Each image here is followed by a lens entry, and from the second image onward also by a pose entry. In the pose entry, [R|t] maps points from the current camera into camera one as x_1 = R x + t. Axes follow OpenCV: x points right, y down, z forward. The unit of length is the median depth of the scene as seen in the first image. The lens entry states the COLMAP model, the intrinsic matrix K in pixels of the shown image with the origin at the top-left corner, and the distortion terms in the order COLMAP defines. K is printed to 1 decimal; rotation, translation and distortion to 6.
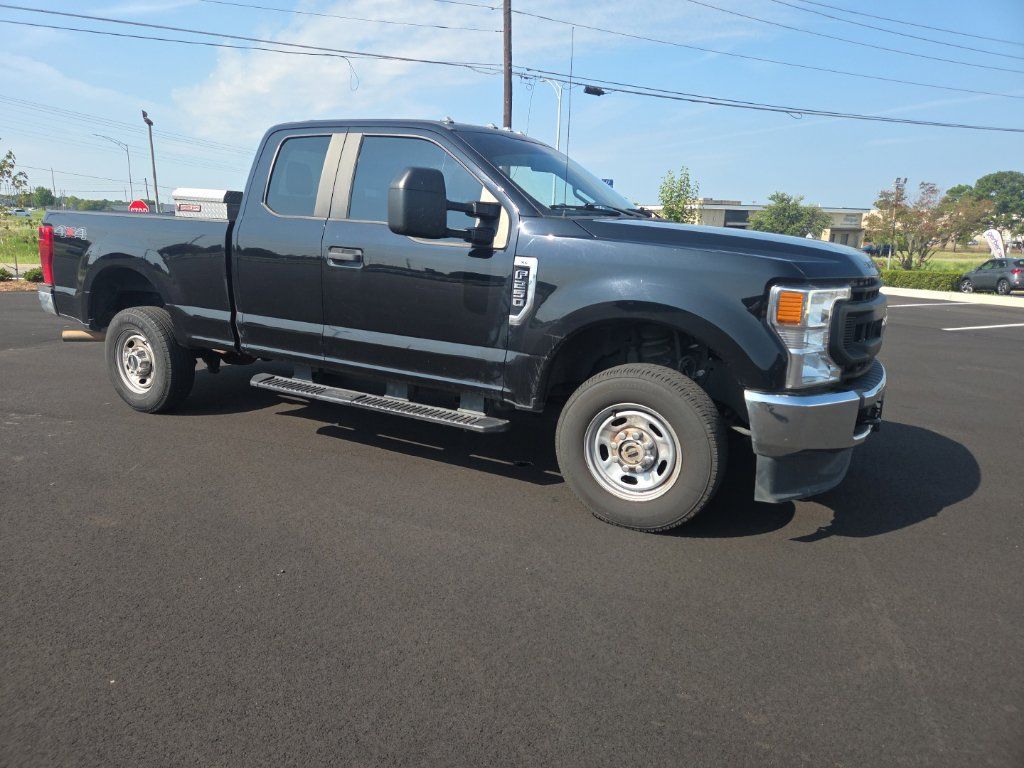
lens RADIAL K [[685.2, 0, 500.2], [0, 685.2, 380.6], [0, 0, 1]] dist [0.072950, -0.063342]
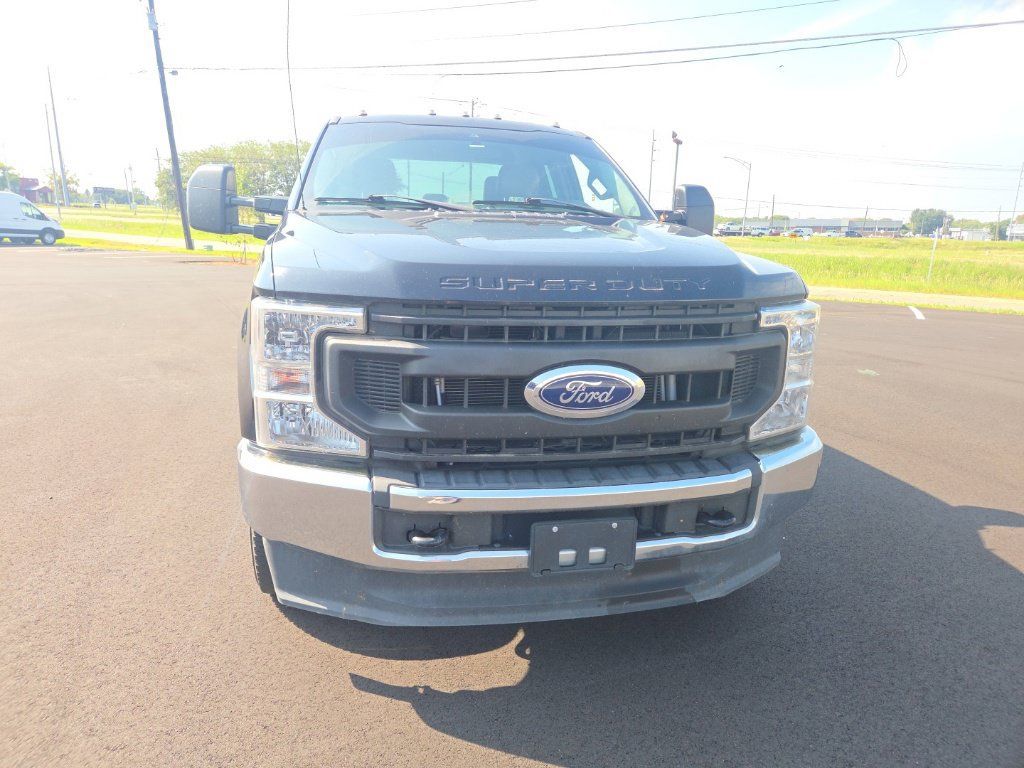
lens RADIAL K [[685.2, 0, 500.2], [0, 685.2, 380.6], [0, 0, 1]] dist [0.072950, -0.063342]
pose [[0.673747, 0.154269, -0.722680, 0.840371], [-0.167669, 0.984373, 0.053816, -0.101585], [0.719689, 0.084912, 0.689085, 0.531798]]
